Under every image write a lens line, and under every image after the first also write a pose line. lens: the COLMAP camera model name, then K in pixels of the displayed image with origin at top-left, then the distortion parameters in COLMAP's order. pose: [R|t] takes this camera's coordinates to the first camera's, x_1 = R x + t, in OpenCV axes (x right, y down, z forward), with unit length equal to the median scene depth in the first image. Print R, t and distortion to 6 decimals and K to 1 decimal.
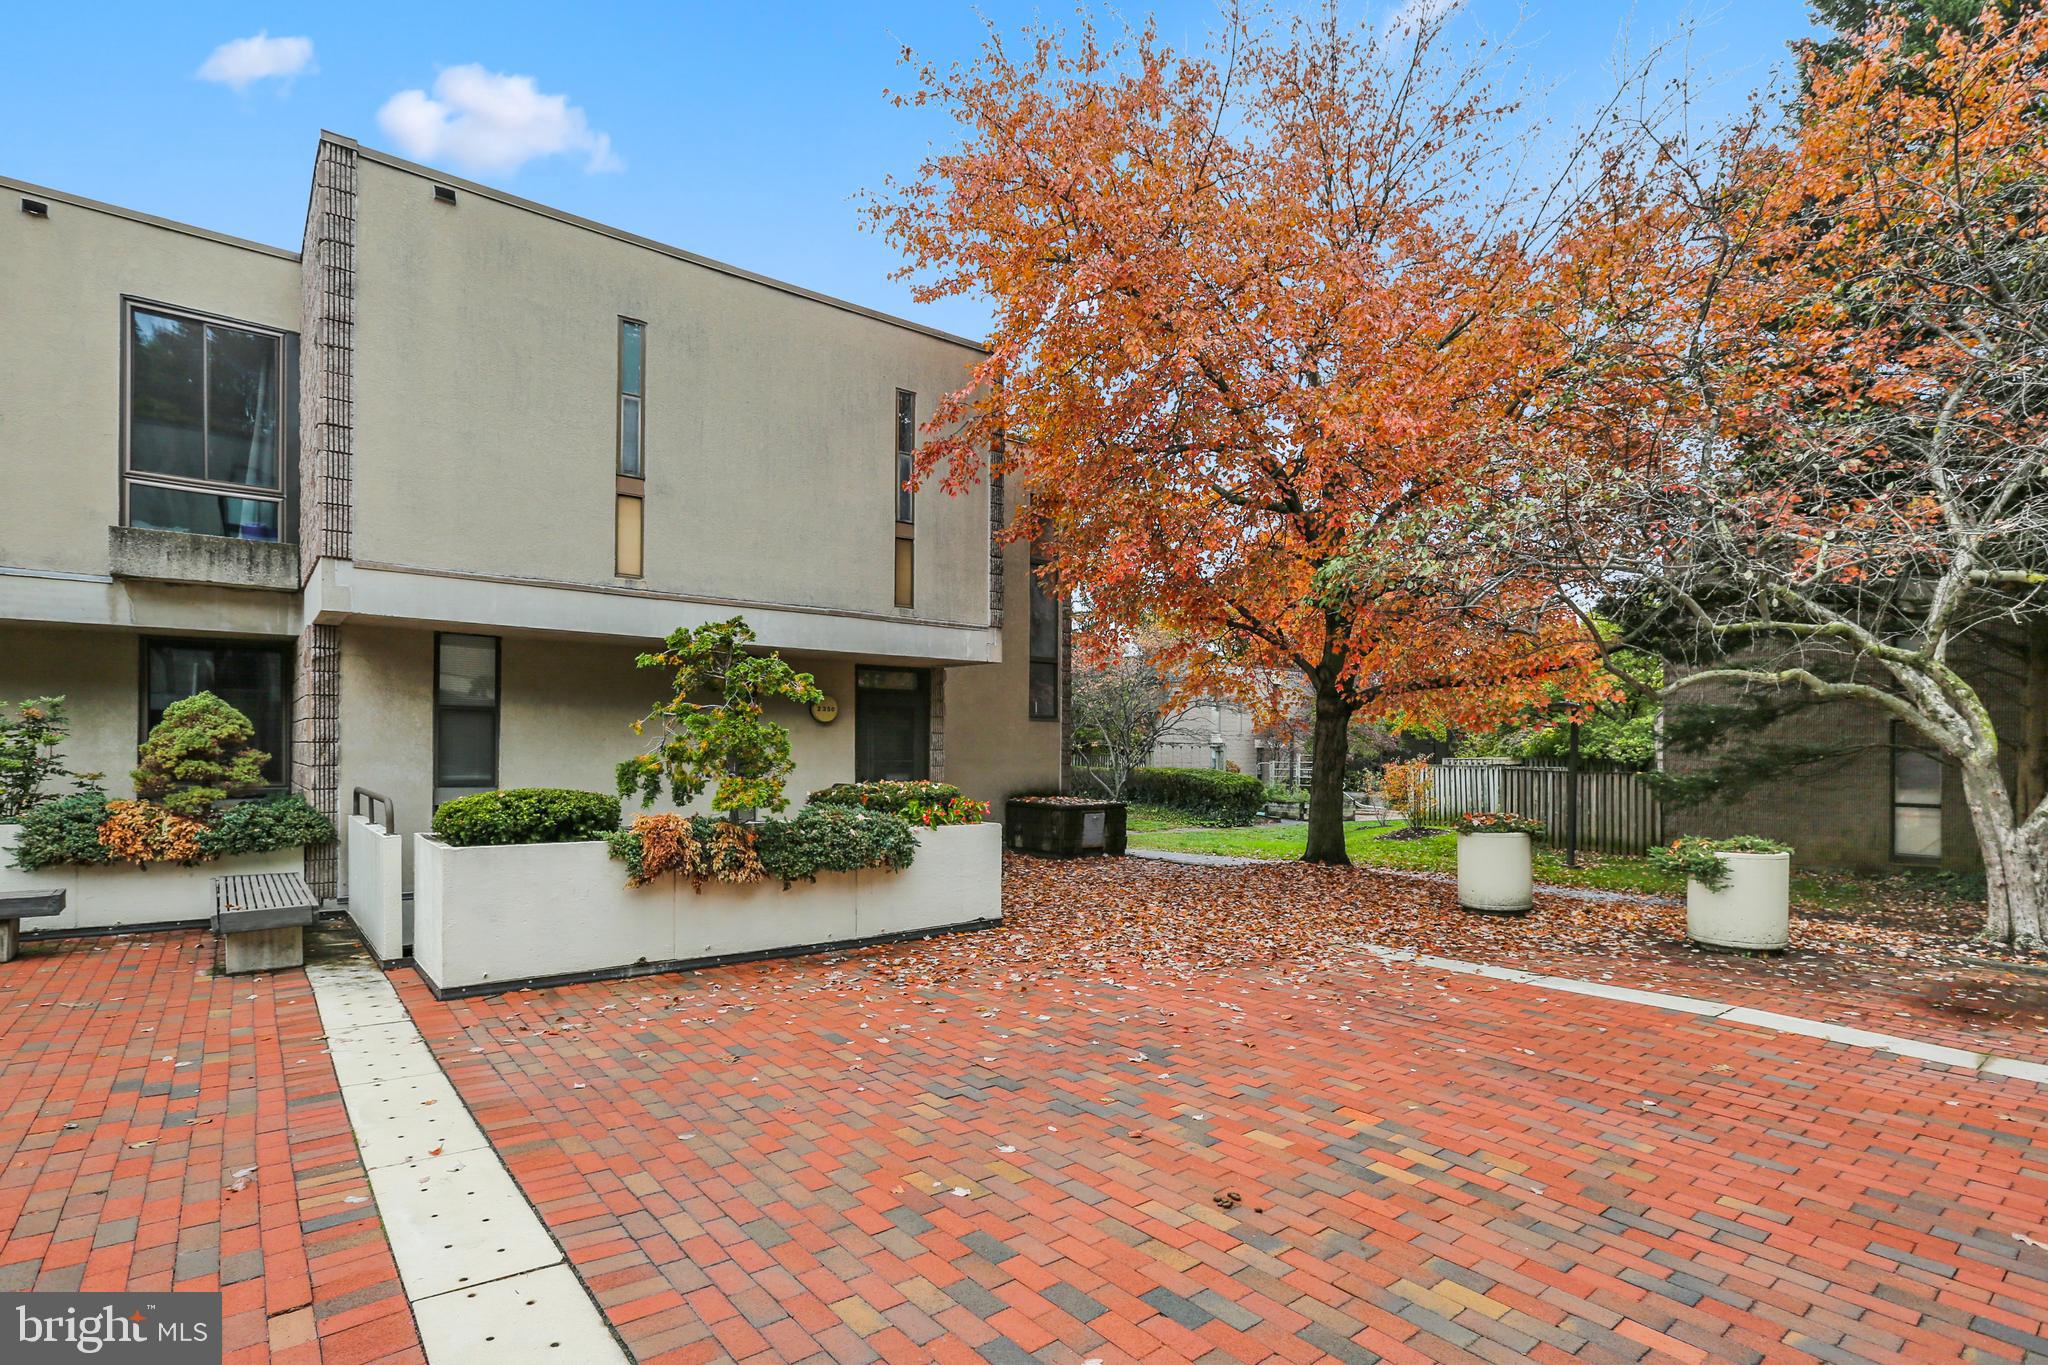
lens RADIAL K [[991.5, 0, 1026.6], [0, 991.5, 738.1], [0, 0, 1]] dist [-0.042078, 0.029073]
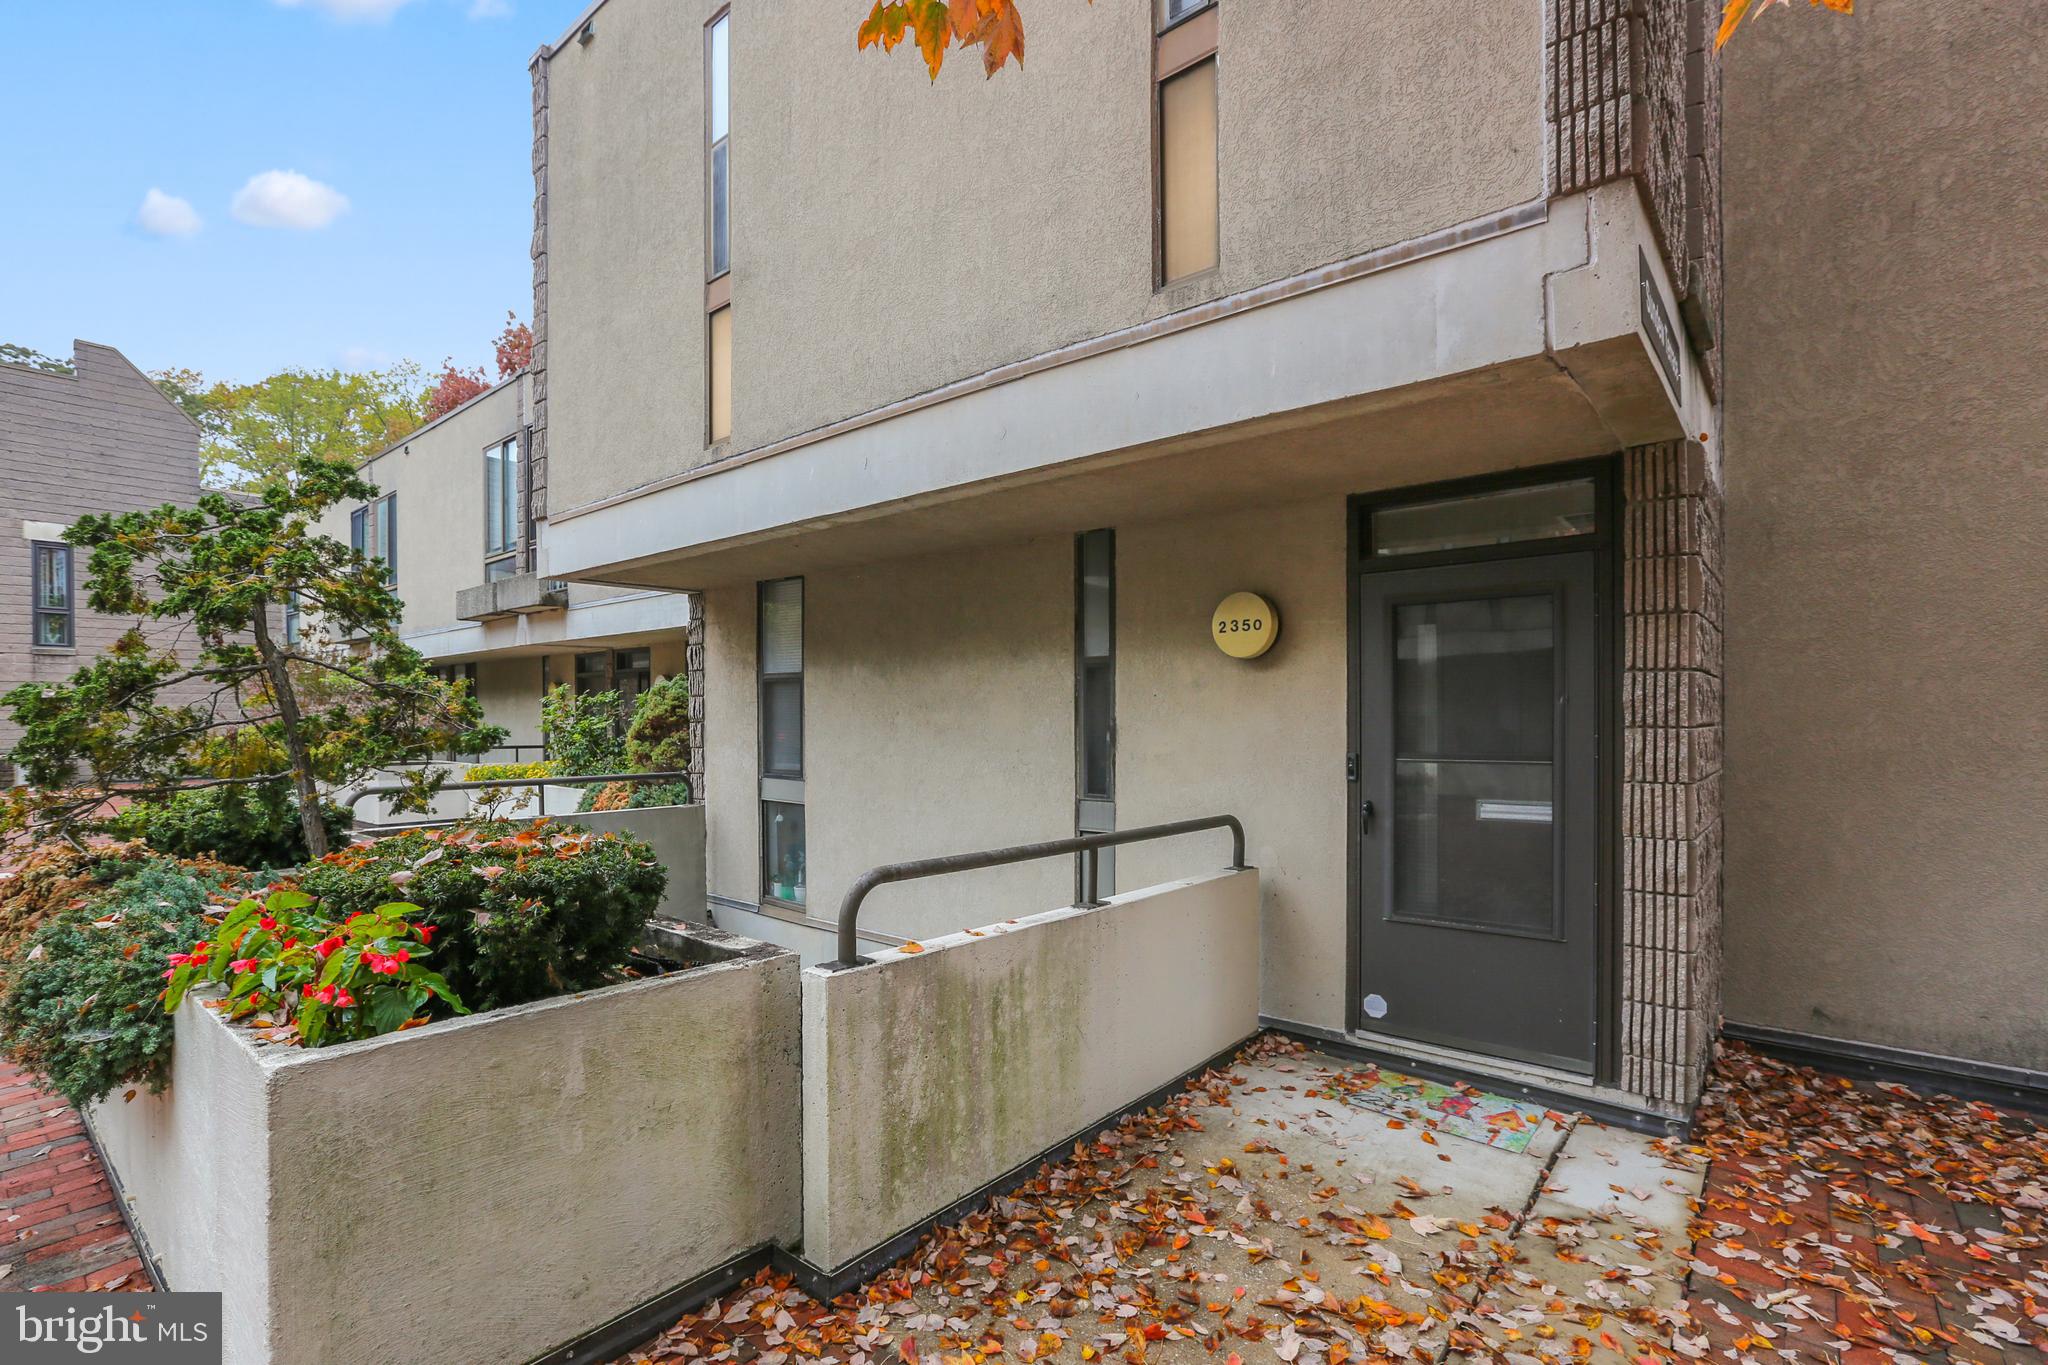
lens RADIAL K [[943.8, 0, 1050.6], [0, 943.8, 728.6], [0, 0, 1]] dist [-0.039162, 0.029611]
pose [[0.212984, -0.001714, -0.977054, 0.201377], [0.016131, 0.999868, 0.001763, 0.013438], [0.976923, -0.016137, 0.212983, 1.101827]]
